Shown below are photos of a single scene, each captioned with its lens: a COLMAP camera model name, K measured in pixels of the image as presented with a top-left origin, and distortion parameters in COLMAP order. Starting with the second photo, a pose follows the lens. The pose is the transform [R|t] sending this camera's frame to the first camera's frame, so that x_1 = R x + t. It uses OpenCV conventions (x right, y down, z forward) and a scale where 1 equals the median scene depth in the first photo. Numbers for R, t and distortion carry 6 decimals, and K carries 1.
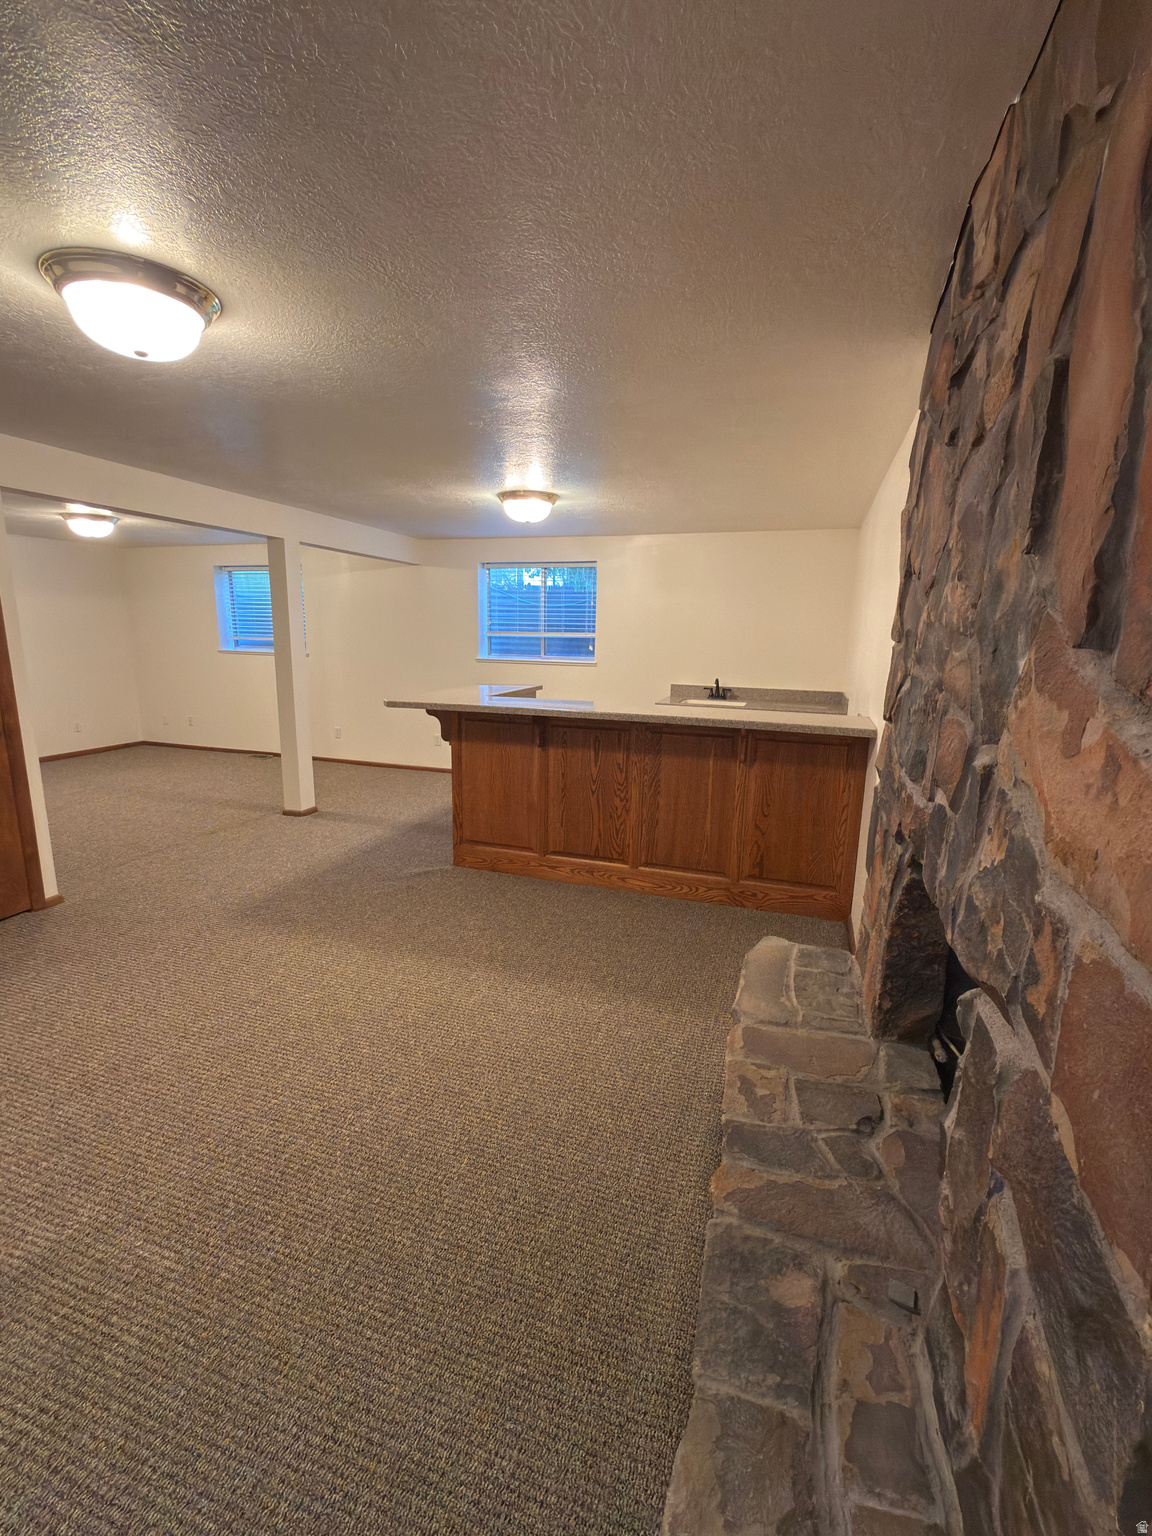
lens RADIAL K [[668.8, 0, 581.7], [0, 668.8, 763.3], [0, 0, 1]] dist [-0.000395, 0.000071]
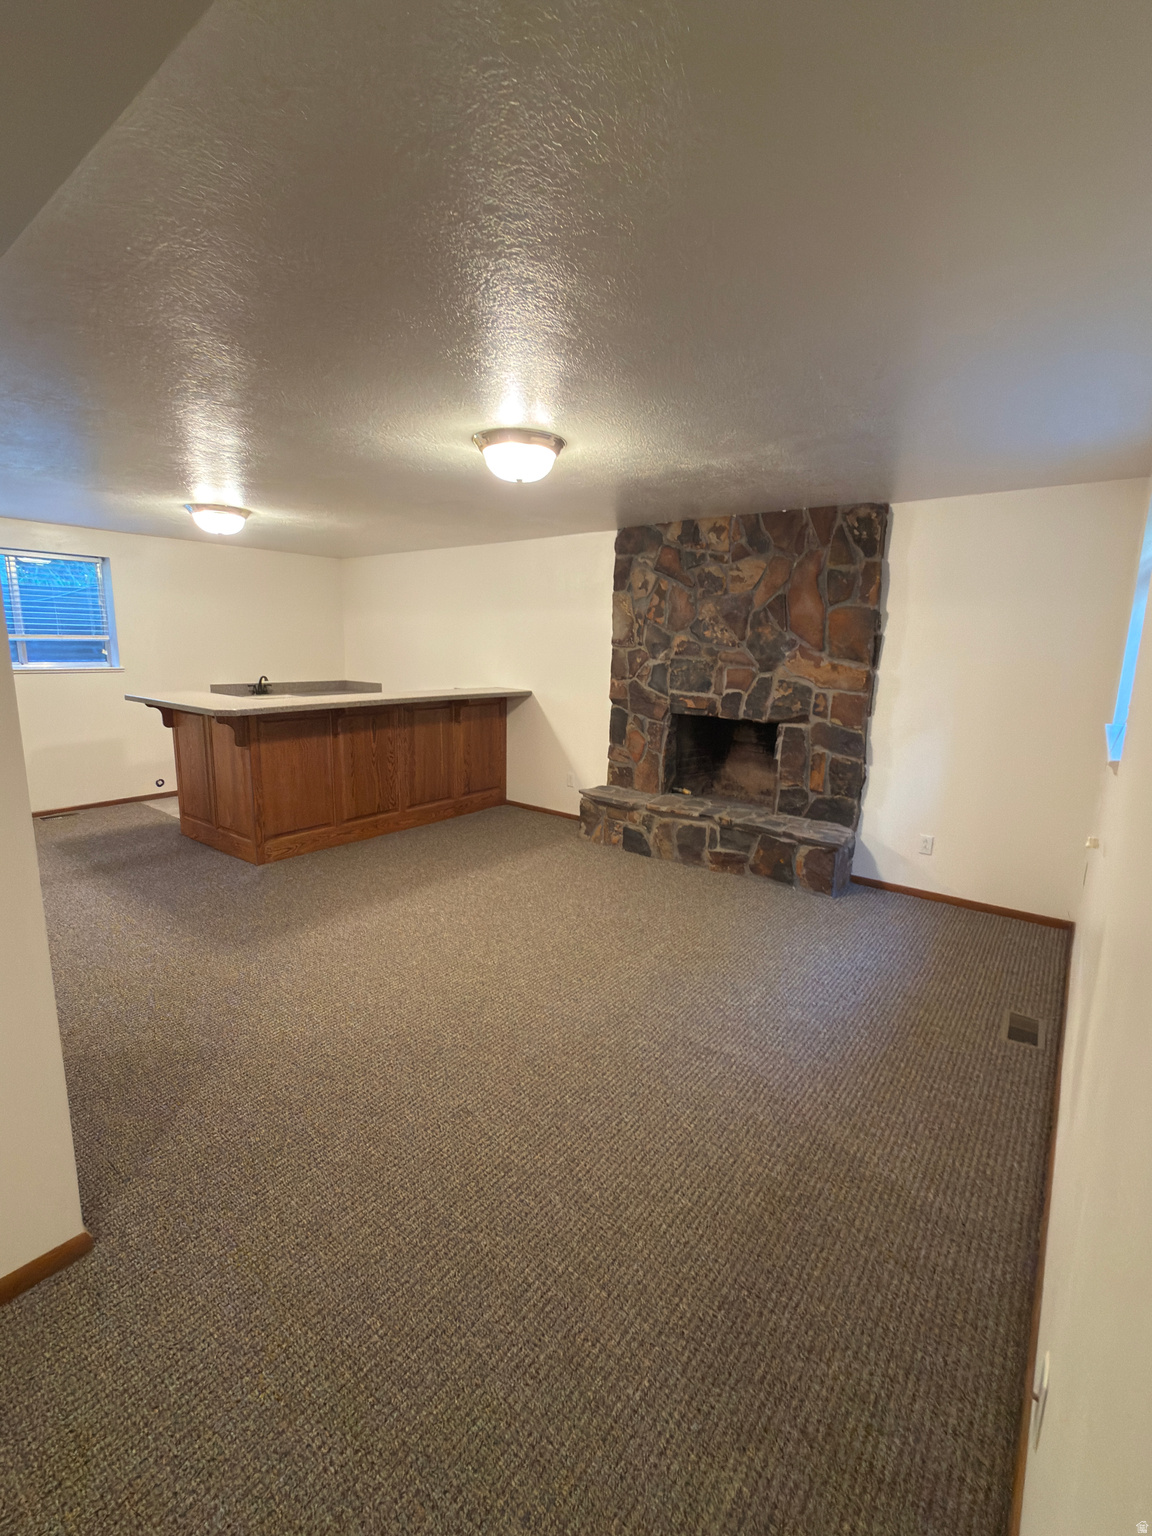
lens RADIAL K [[668.8, 0, 581.3], [0, 668.8, 765.1], [0, 0, 1]] dist [-0.000395, 0.000071]
pose [[0.340098, -0.184219, 0.922170, -1.004938], [0.170086, 0.976502, 0.132345, -0.054231], [-0.924881, 0.111838, 0.363439, 0.153642]]
